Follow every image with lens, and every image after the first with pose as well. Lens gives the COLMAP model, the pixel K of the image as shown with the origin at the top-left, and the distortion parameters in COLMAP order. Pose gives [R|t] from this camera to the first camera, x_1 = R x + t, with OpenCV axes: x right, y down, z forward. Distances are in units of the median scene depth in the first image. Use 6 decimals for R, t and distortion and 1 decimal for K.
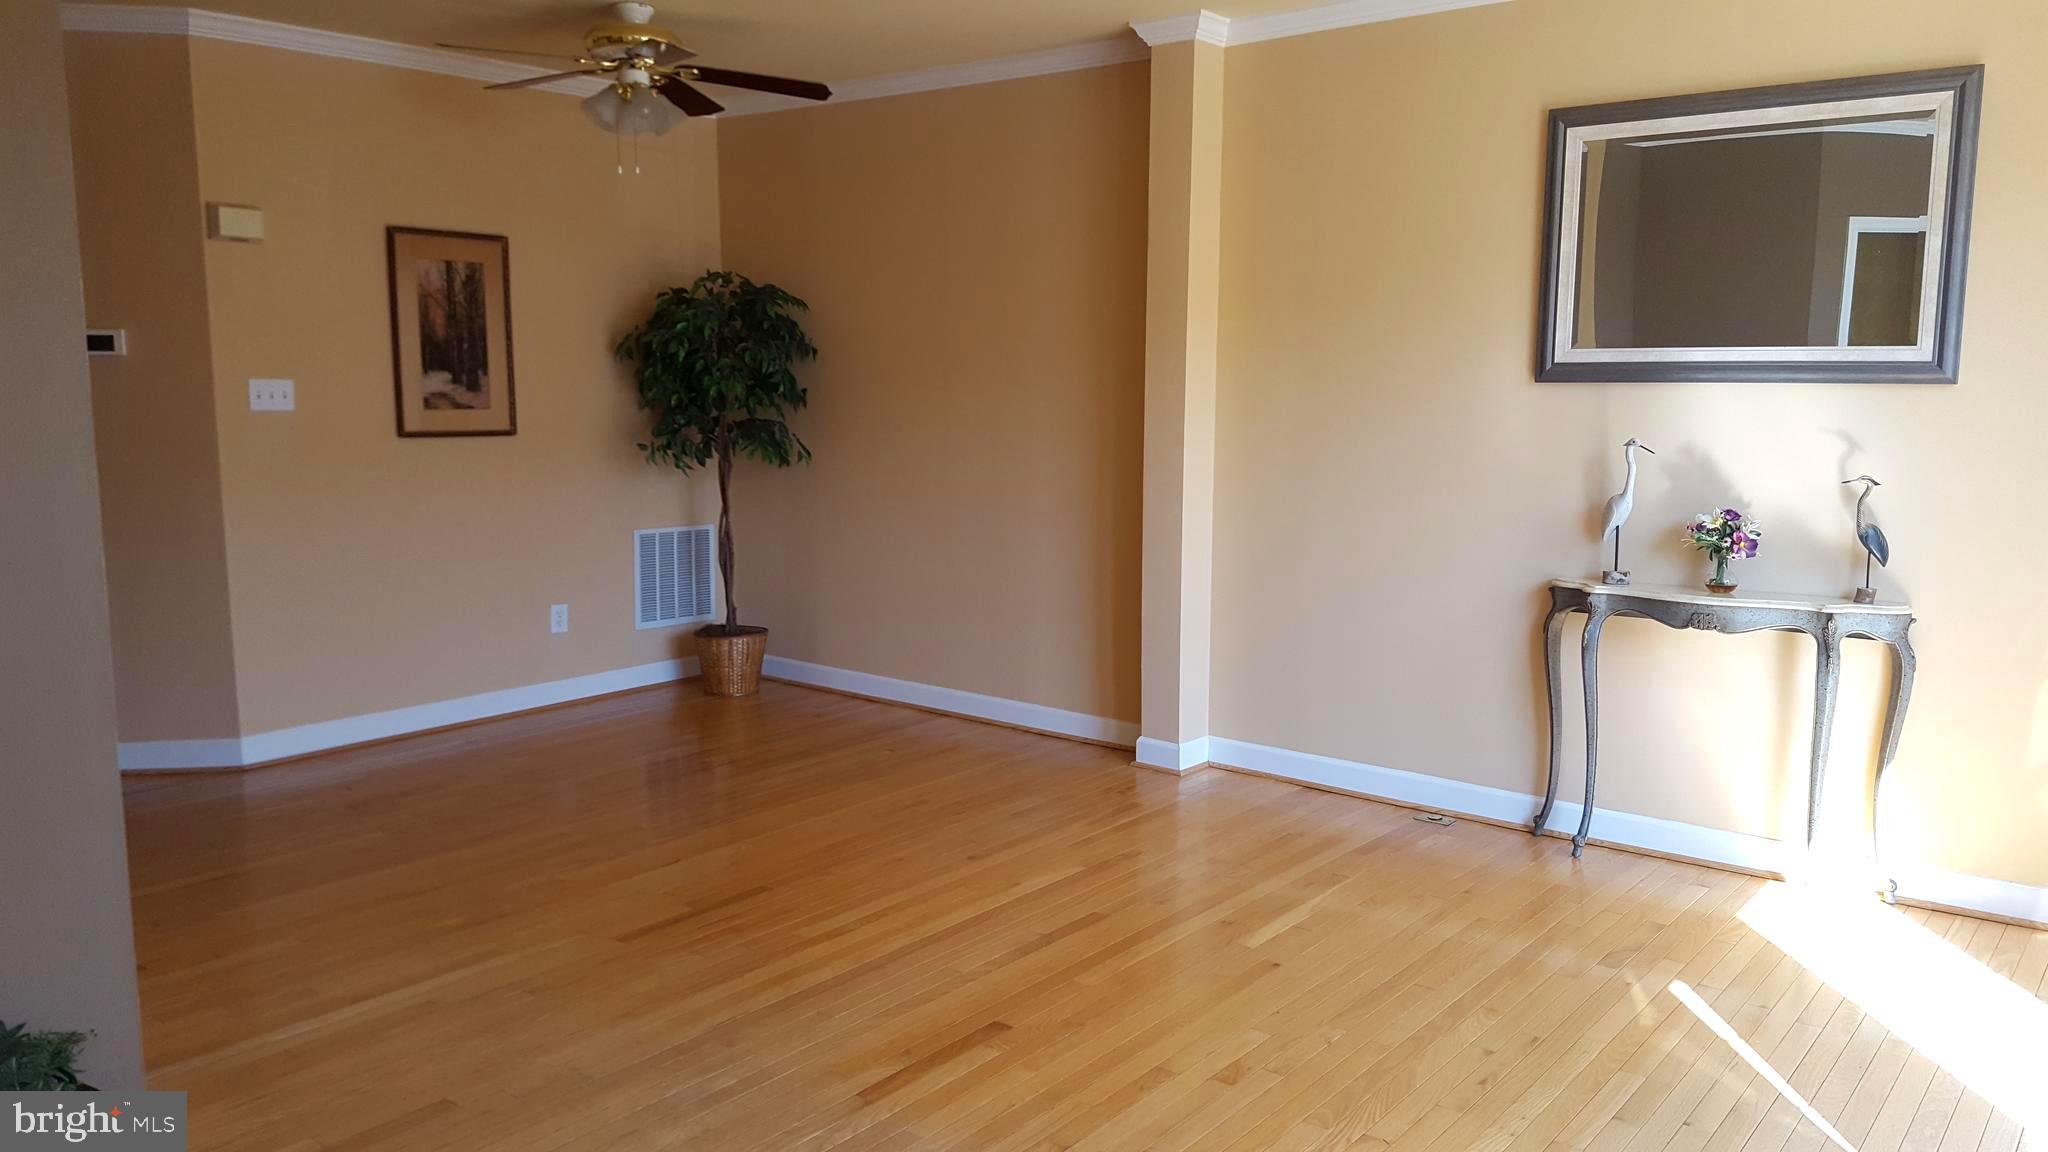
lens RADIAL K [[1540.5, 0, 1032.7], [0, 1540.5, 576.1], [0, 0, 1]] dist [0.054632, -0.022154]
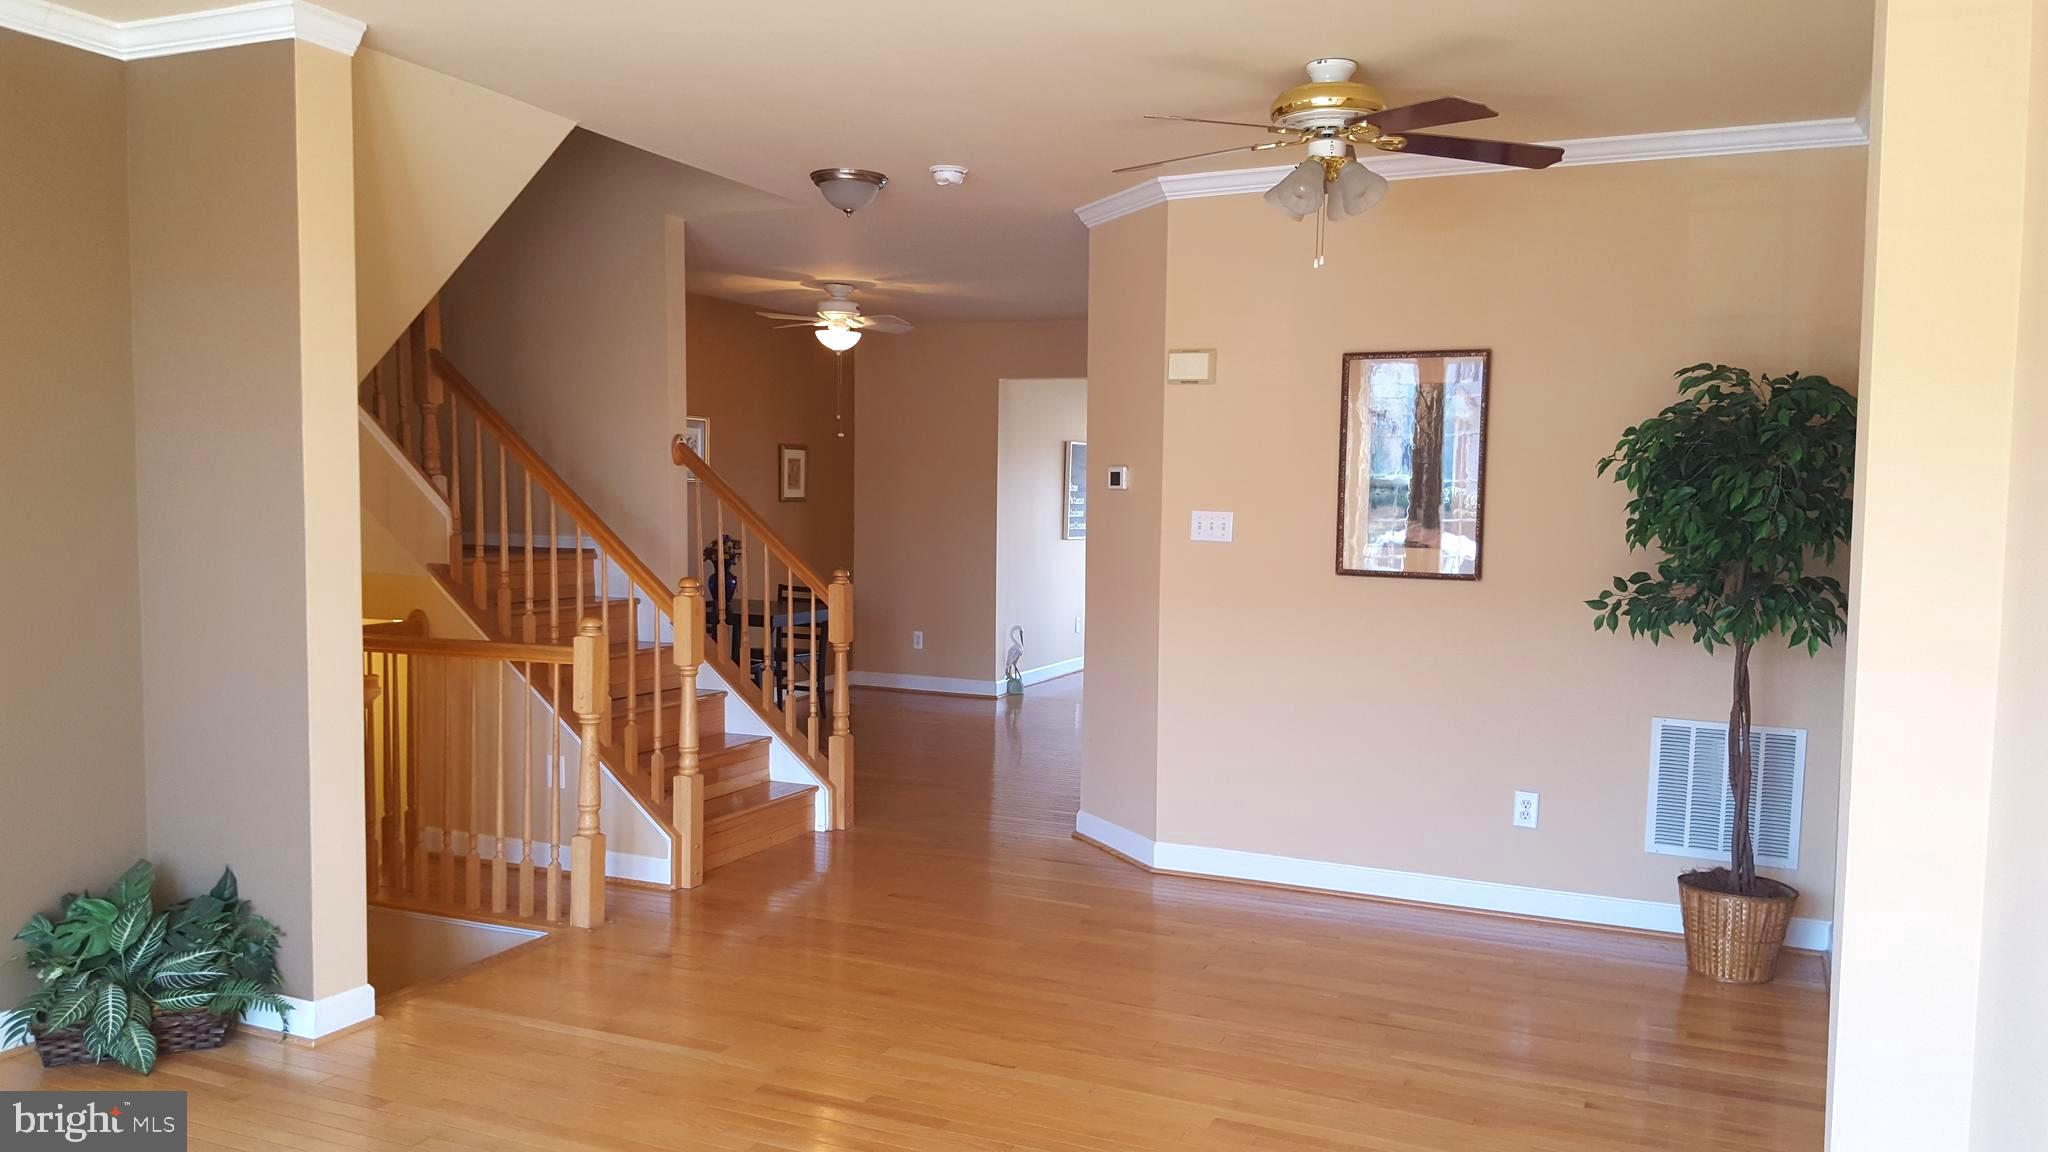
lens RADIAL K [[1540.5, 0, 1045.9], [0, 1540.5, 617.6], [0, 0, 1]] dist [0.054632, -0.022154]
pose [[0.237343, 0.079532, -0.968165, 0.452338], [-0.140682, 0.988950, 0.046752, -0.081558], [0.961185, 0.125107, 0.245909, 0.597952]]
